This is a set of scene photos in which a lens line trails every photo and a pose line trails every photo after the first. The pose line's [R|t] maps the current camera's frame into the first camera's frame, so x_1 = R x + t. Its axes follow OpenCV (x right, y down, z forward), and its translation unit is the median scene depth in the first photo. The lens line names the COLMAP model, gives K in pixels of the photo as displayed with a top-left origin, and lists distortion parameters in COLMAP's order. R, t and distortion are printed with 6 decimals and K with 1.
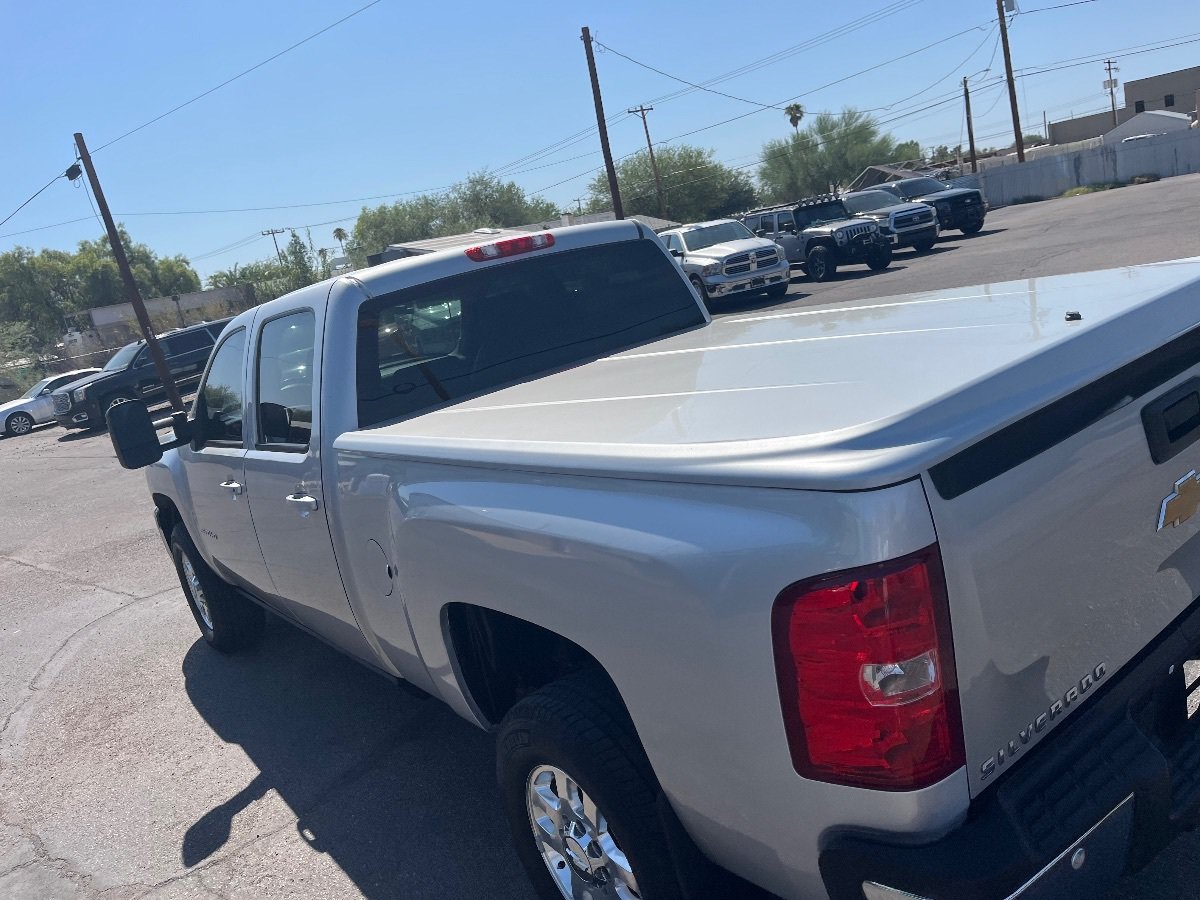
lens RADIAL K [[908.5, 0, 606.2], [0, 908.5, 460.2], [0, 0, 1]] dist [0.066680, -0.102433]
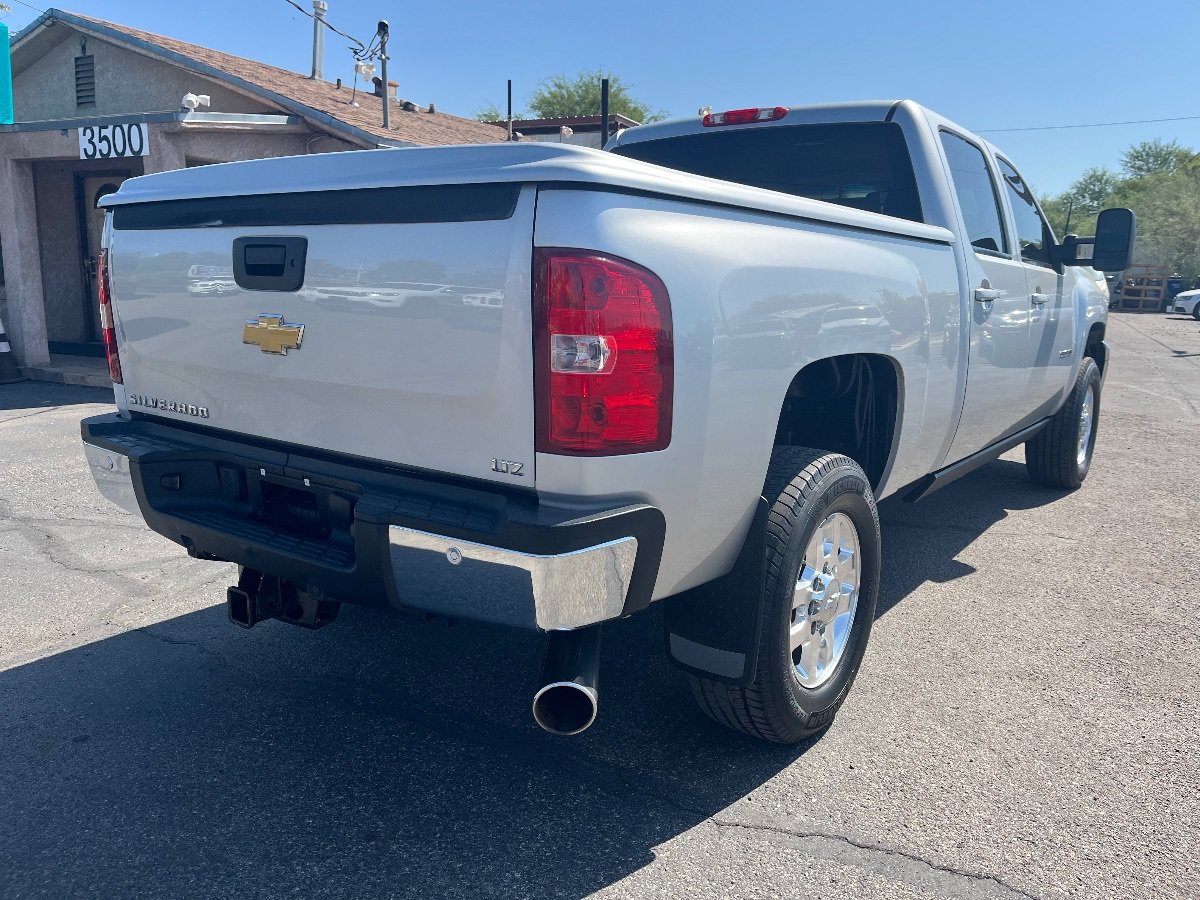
lens RADIAL K [[908.5, 0, 612.6], [0, 908.5, 442.3], [0, 0, 1]] dist [0.066680, -0.102433]
pose [[0.268147, 0.379909, -0.885306, 0.142050], [-0.290546, 0.908062, 0.301673, -0.024095], [0.918521, 0.176329, 0.353875, 0.078557]]
